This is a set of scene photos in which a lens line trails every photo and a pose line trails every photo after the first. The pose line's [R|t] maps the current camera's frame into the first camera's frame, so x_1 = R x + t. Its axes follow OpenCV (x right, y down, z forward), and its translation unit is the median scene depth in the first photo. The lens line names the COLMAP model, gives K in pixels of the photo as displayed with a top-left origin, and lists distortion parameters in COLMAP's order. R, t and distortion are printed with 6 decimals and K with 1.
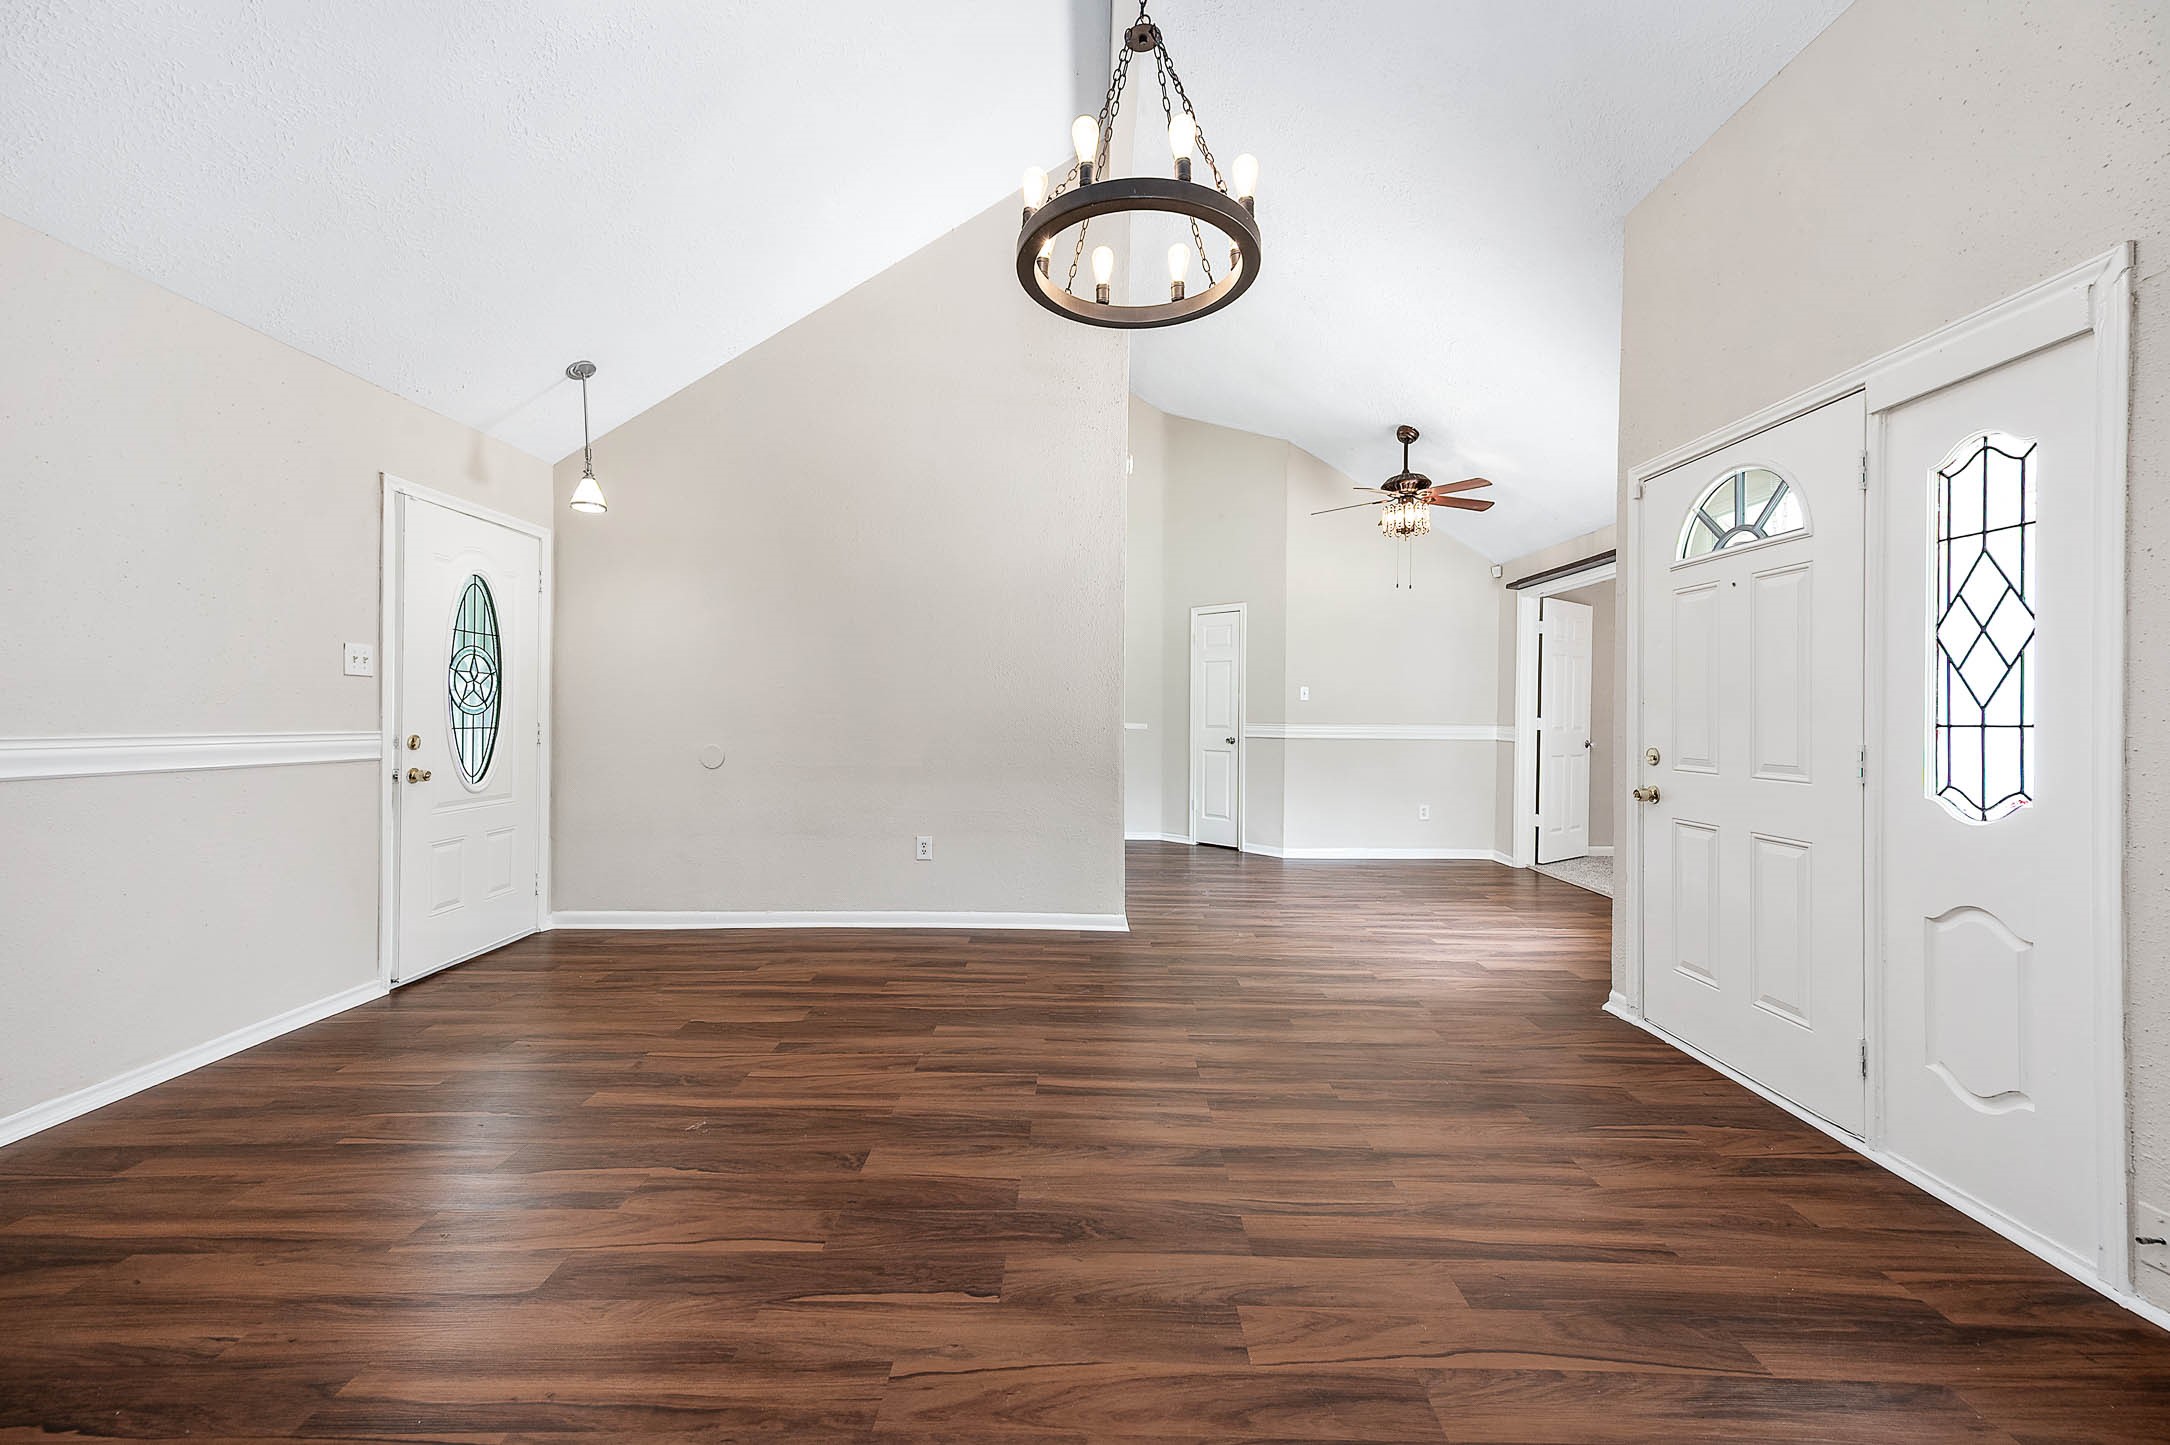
lens RADIAL K [[841.0, 0, 1086.5], [0, 841.0, 716.8], [0, 0, 1]] dist [0.010066, -0.000196]
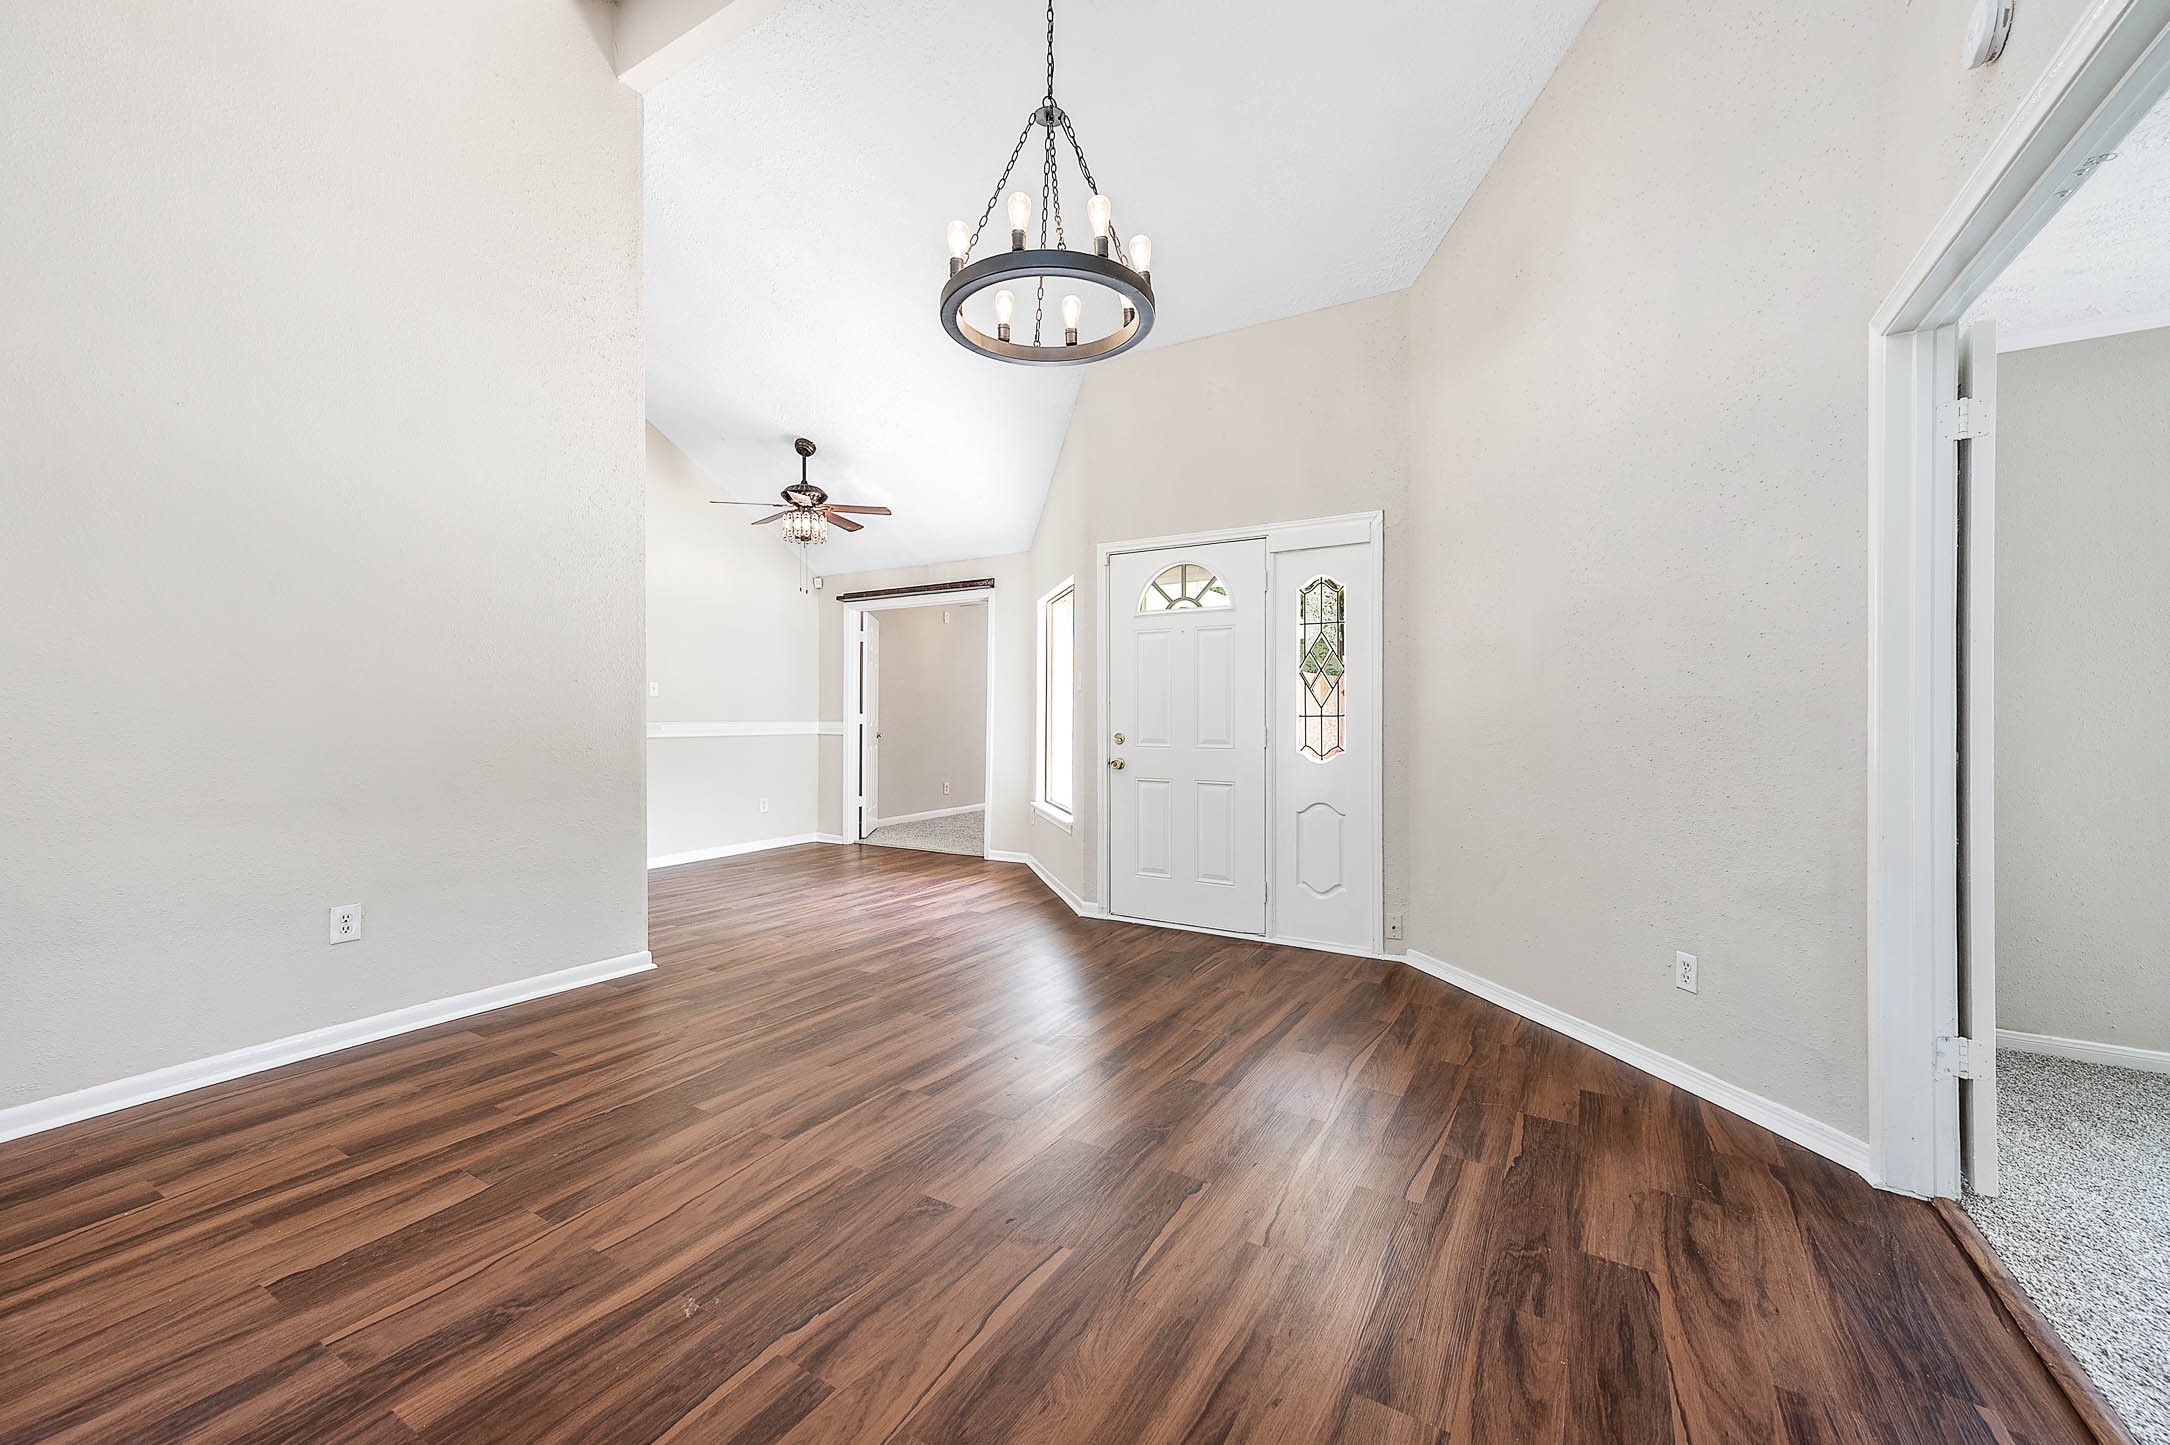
lens RADIAL K [[851.3, 0, 1079.3], [0, 851.3, 718.0], [0, 0, 1]] dist [0.009978, -0.000048]
pose [[0.517335, -0.010997, 0.855712, -0.578244], [0.006022, 0.999939, 0.009210, -0.003778], [-0.855762, 0.000388, 0.517370, 0.232586]]
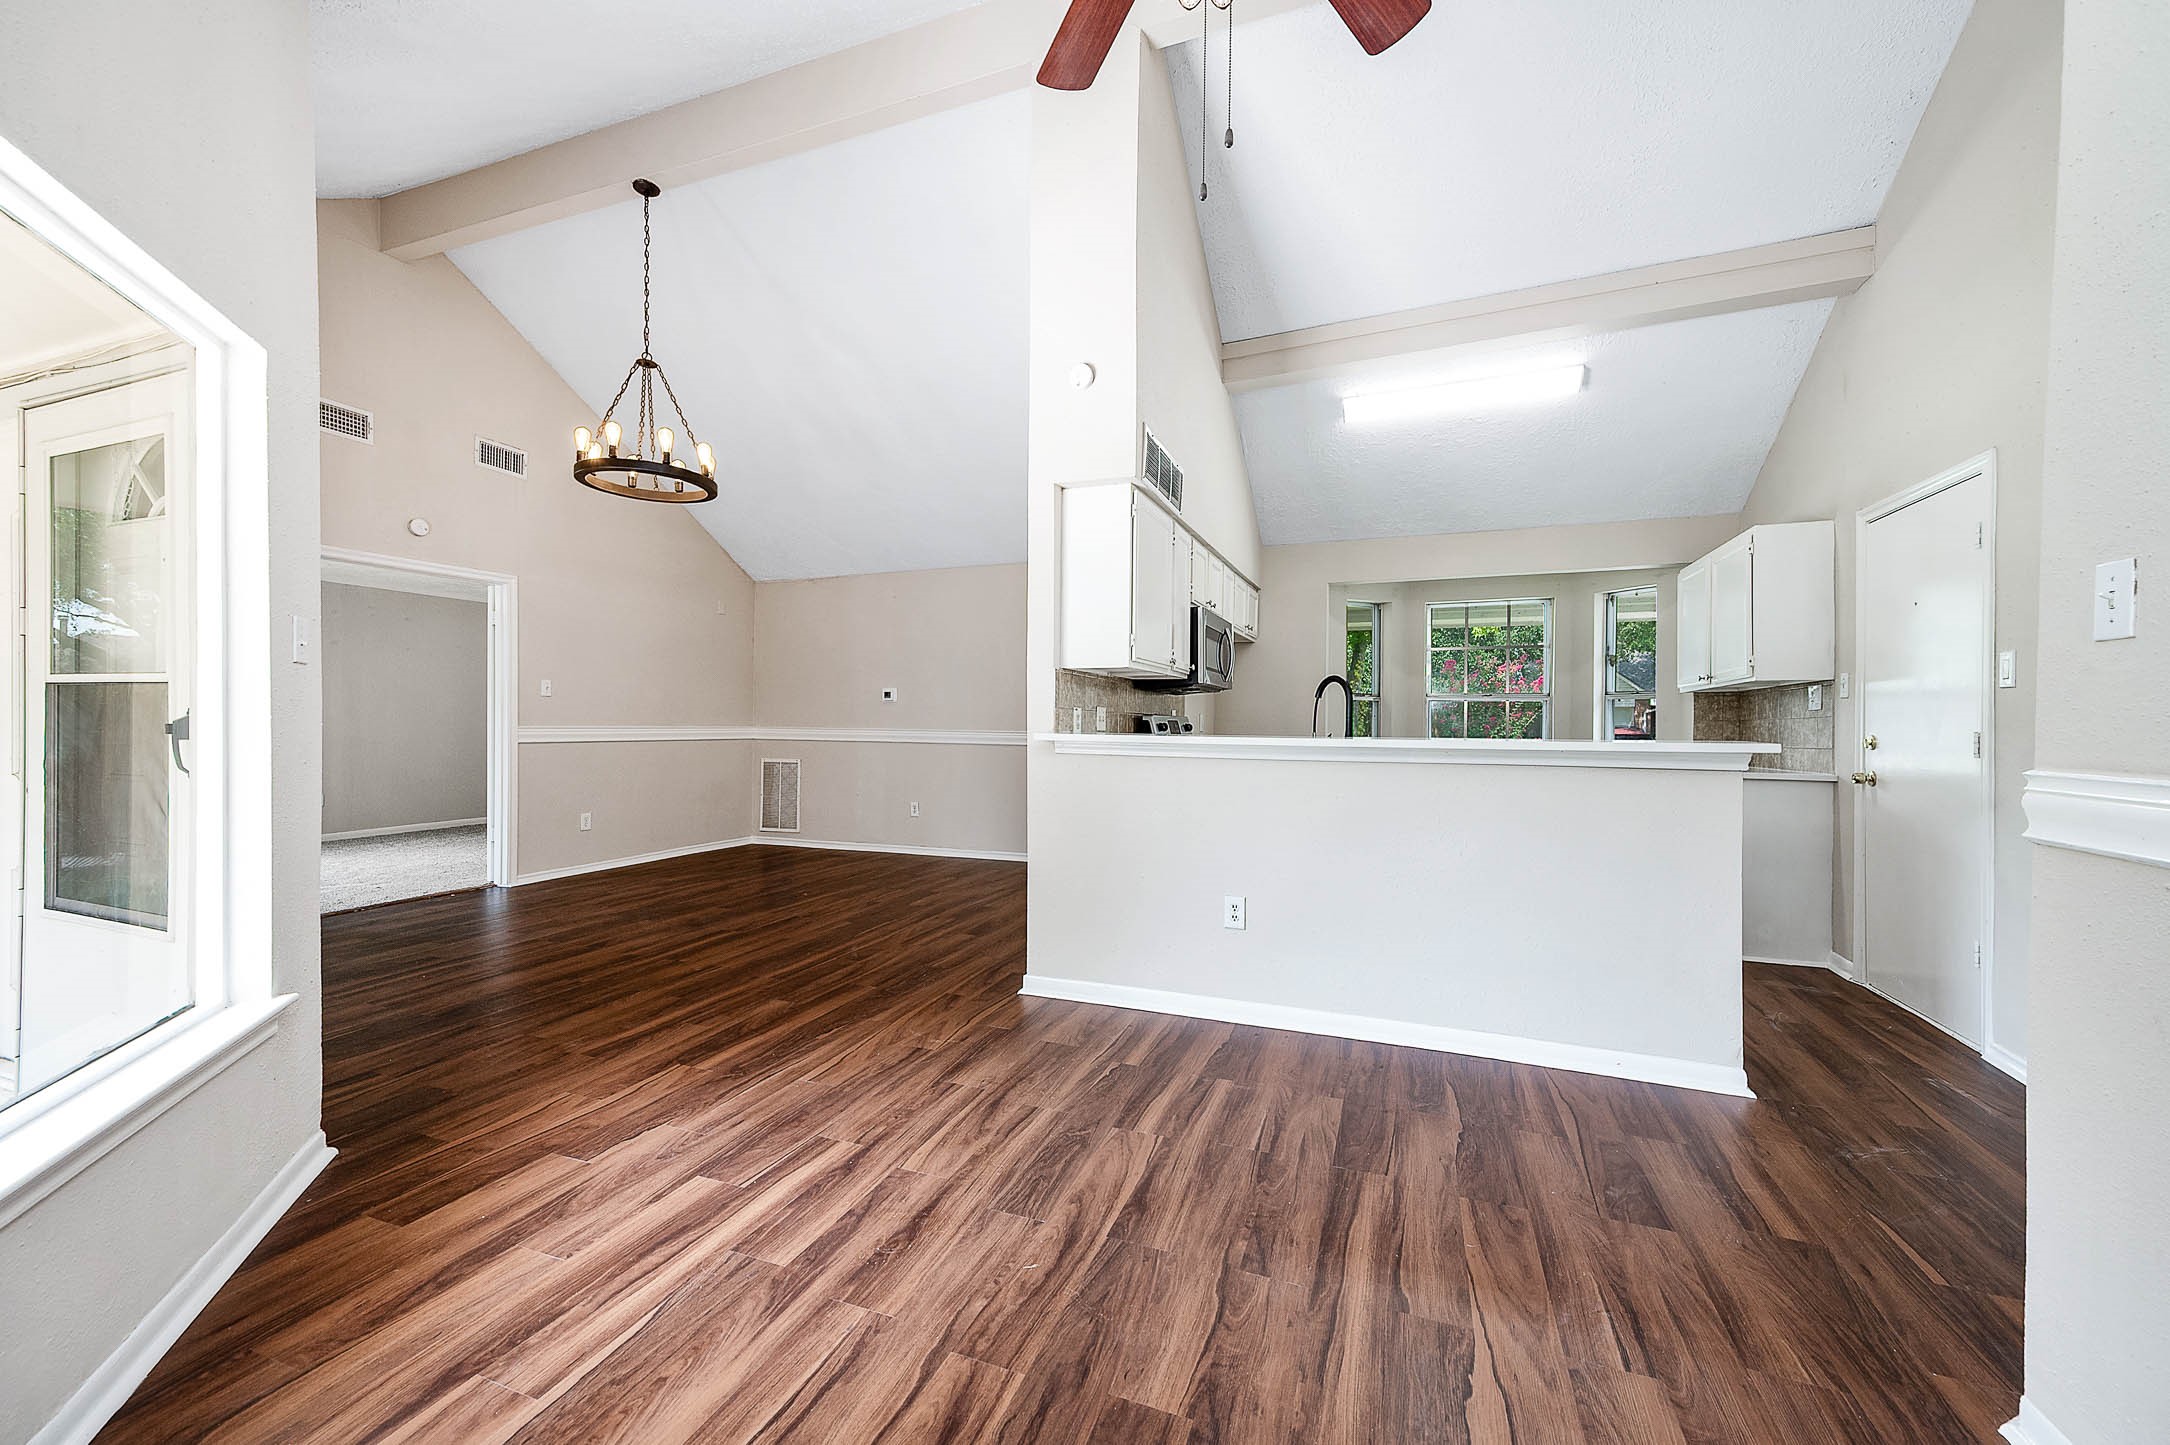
lens RADIAL K [[841.0, 0, 1086.5], [0, 841.0, 716.8], [0, 0, 1]] dist [0.010066, -0.000196]
pose [[-0.348277, -0.012717, -0.937306, 0.965391], [-0.008493, 0.999910, -0.010411, 0.001011], [0.937353, 0.004334, -0.348353, 1.661594]]
